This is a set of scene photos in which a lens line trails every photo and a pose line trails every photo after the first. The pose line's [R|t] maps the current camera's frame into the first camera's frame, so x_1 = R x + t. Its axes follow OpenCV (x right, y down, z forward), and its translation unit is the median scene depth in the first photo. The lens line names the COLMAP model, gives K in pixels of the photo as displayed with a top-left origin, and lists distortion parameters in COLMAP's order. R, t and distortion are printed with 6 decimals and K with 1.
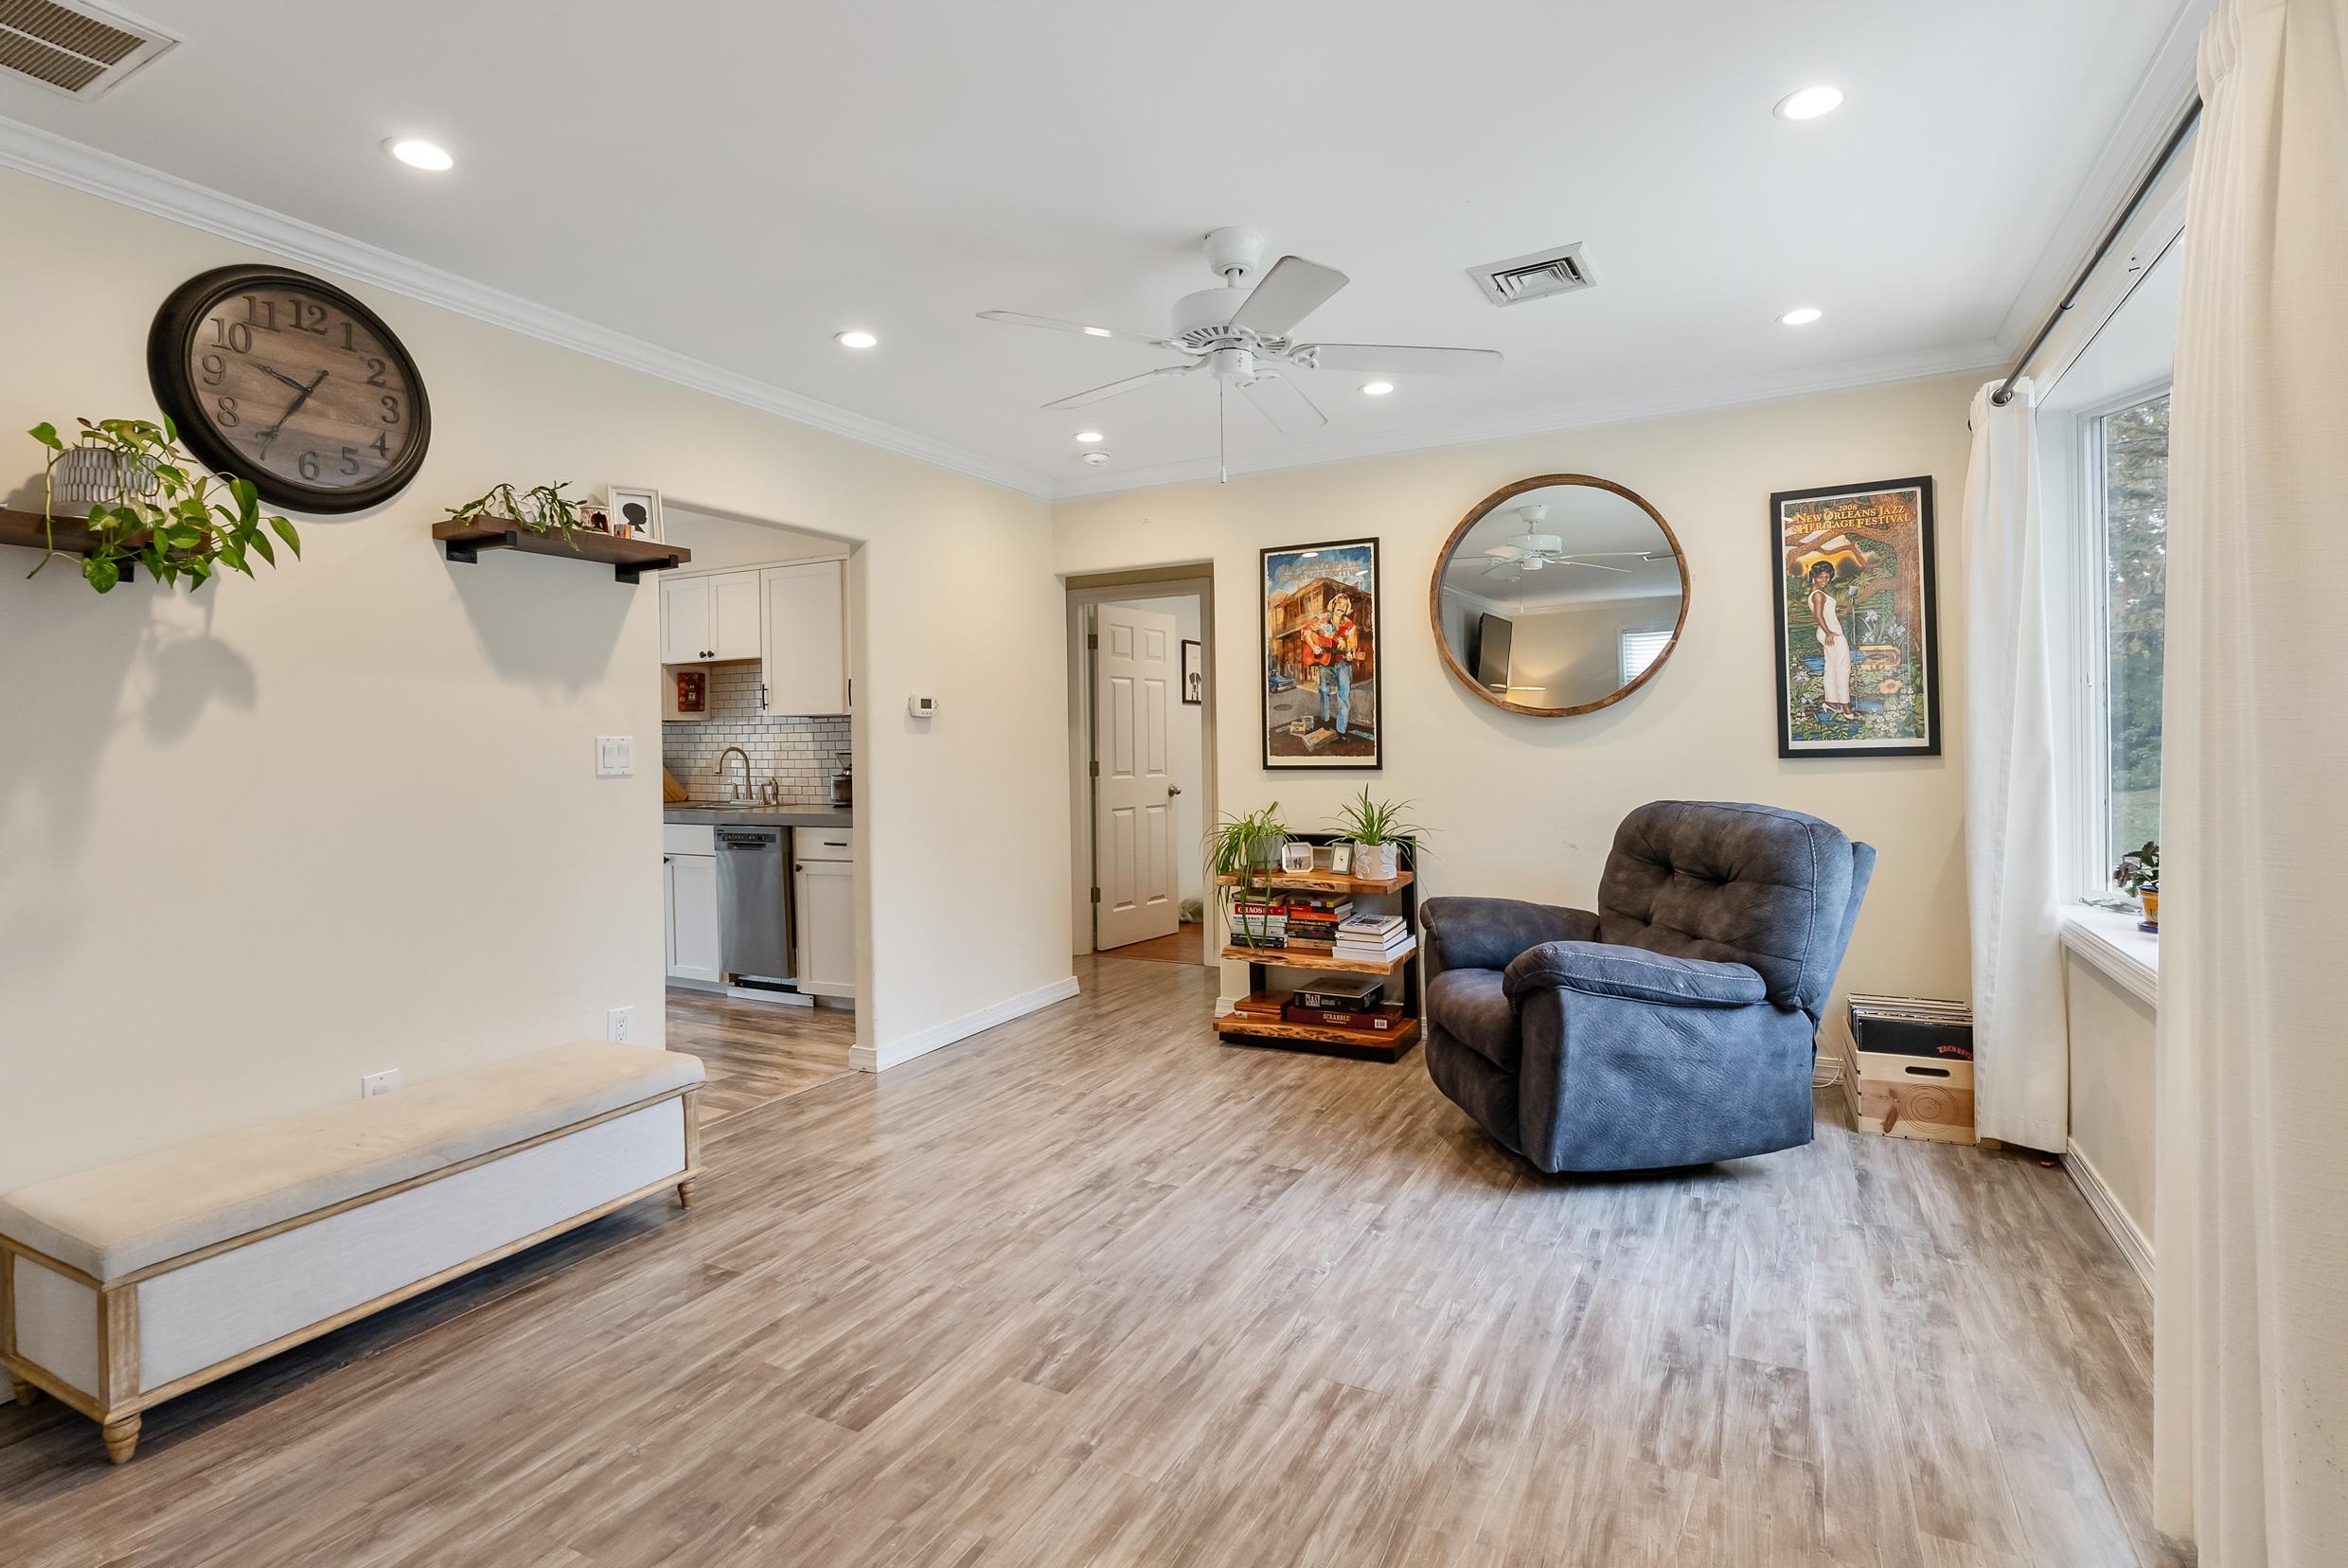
lens RADIAL K [[1084.0, 0, 1203.2], [0, 1084.0, 742.2], [0, 0, 1]] dist [0.000350, -0.000316]
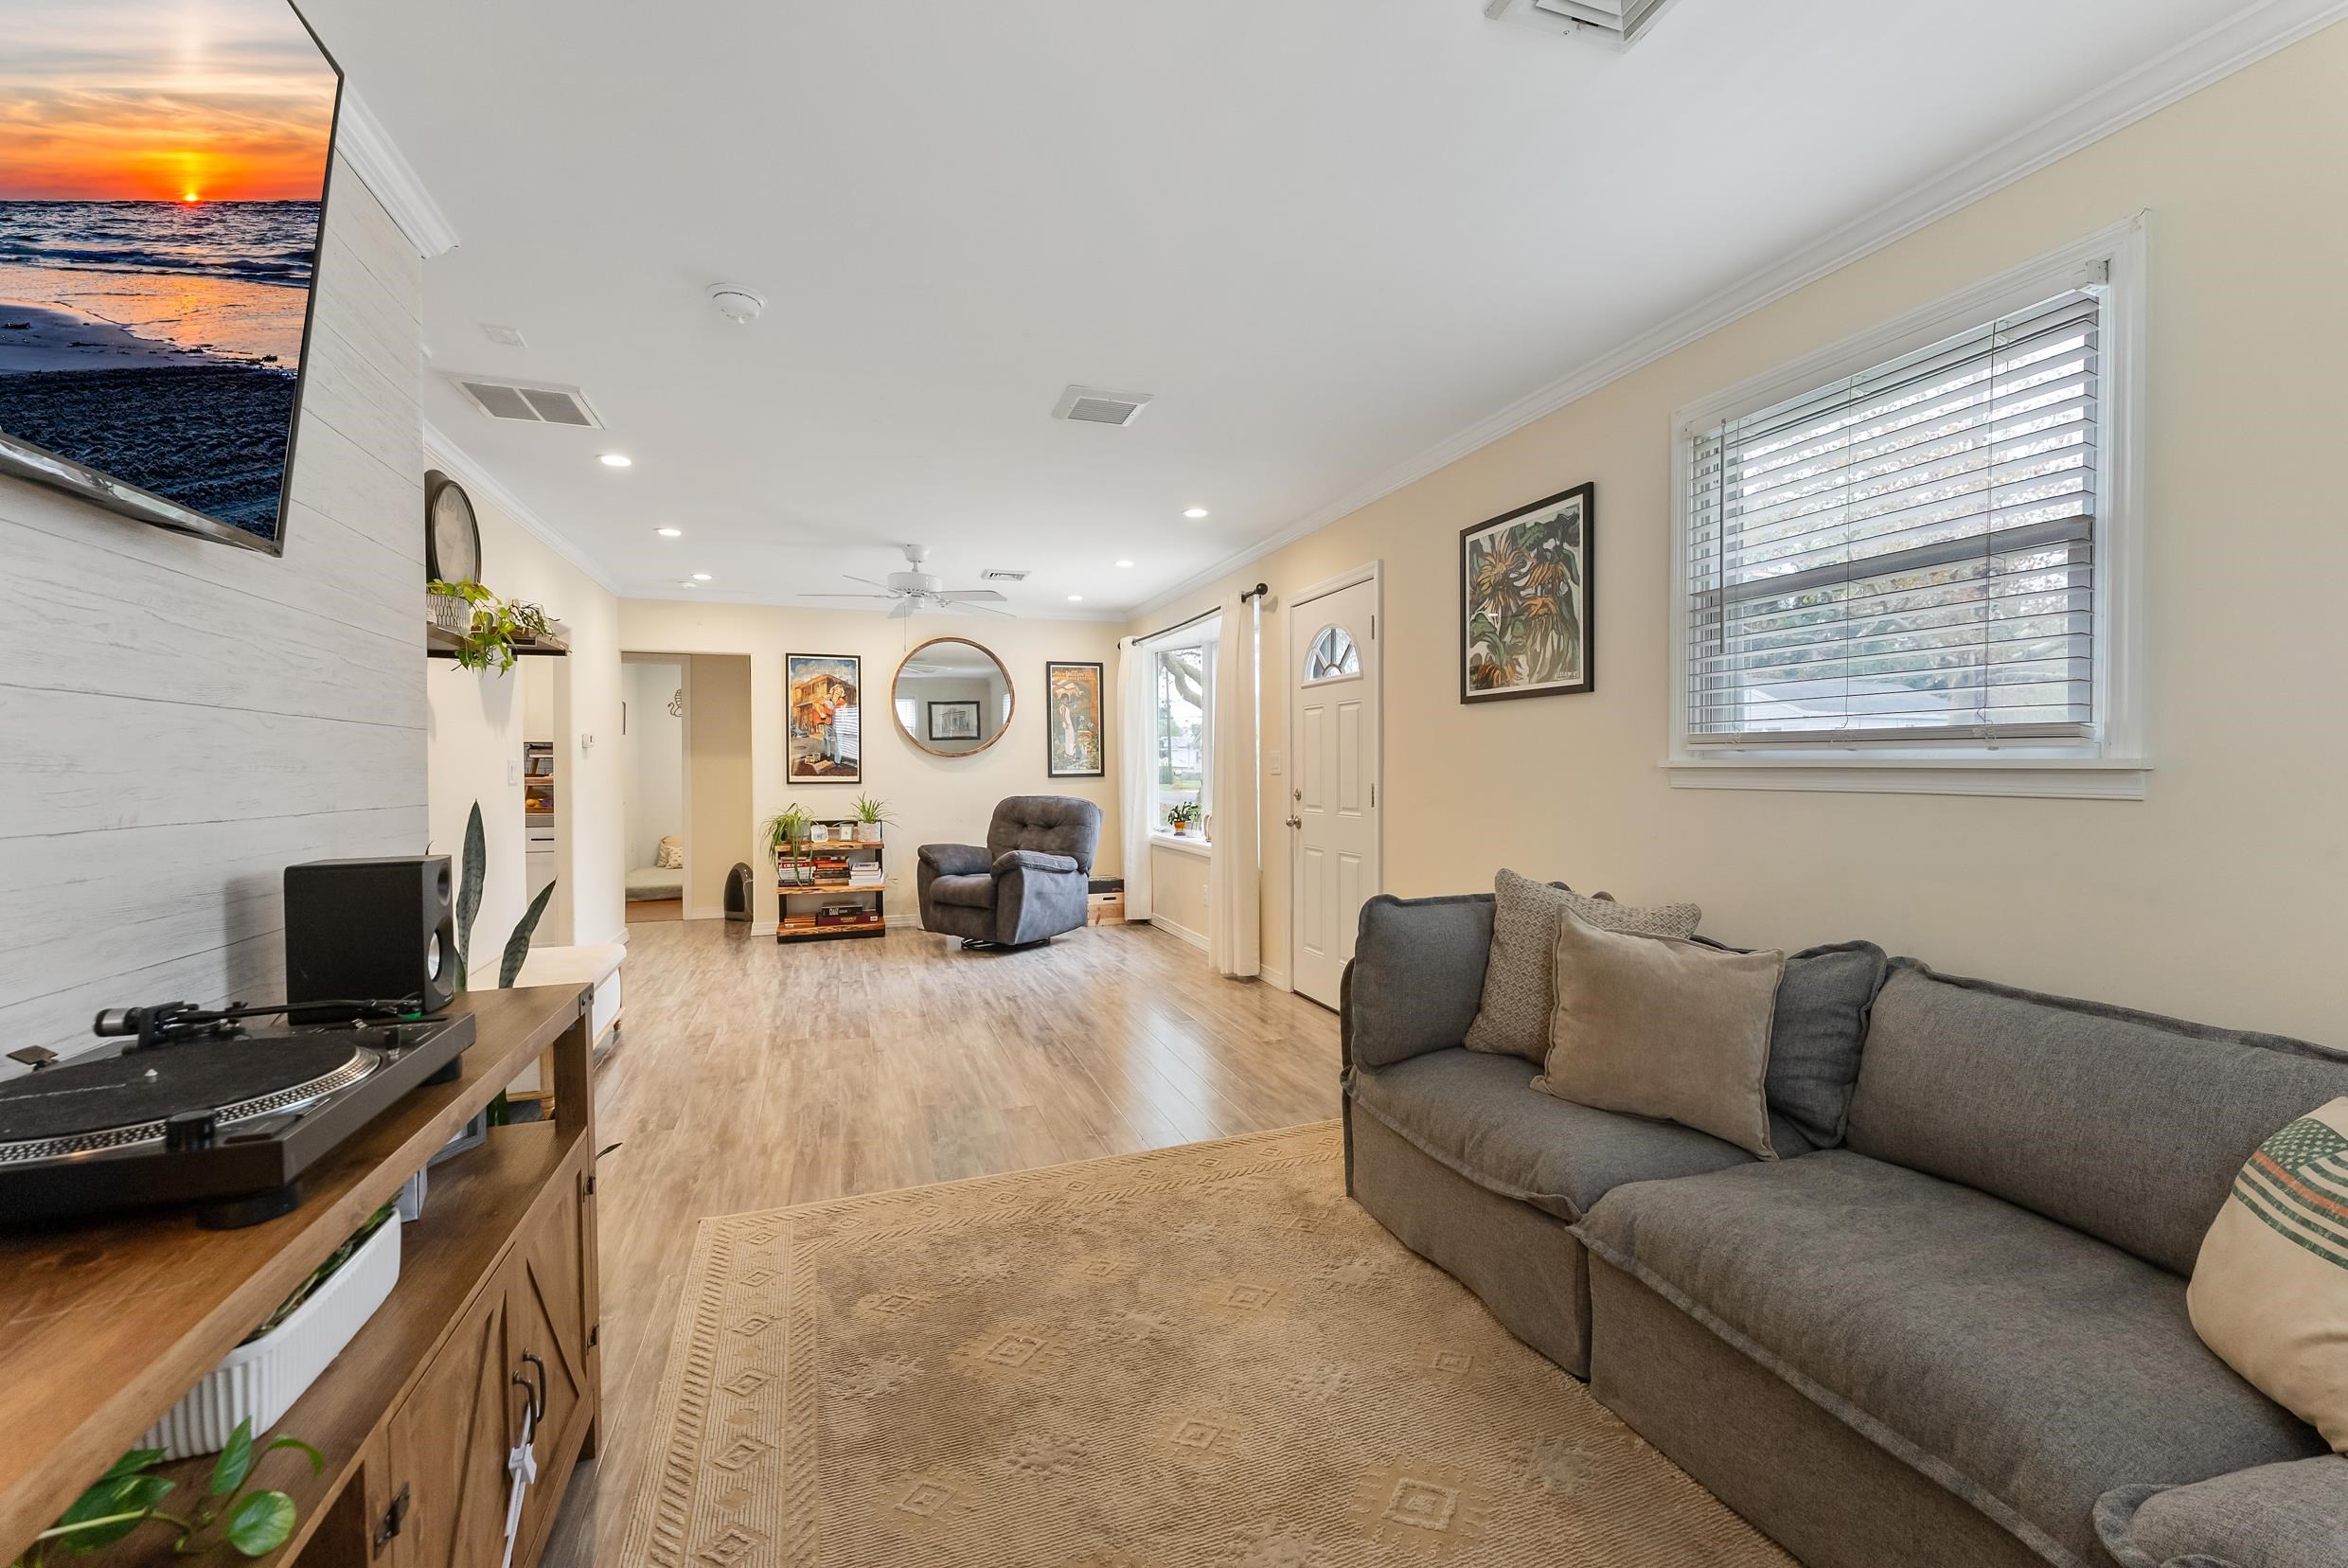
lens RADIAL K [[944.4, 0, 1178.8], [0, 944.4, 781.4], [0, 0, 1]] dist [0.000836, -0.000516]
pose [[0.662004, 0.001984, 0.749497, -0.785006], [-0.008820, 0.999948, 0.005143, 0.010143], [-0.749448, -0.010015, 0.661987, -0.524580]]
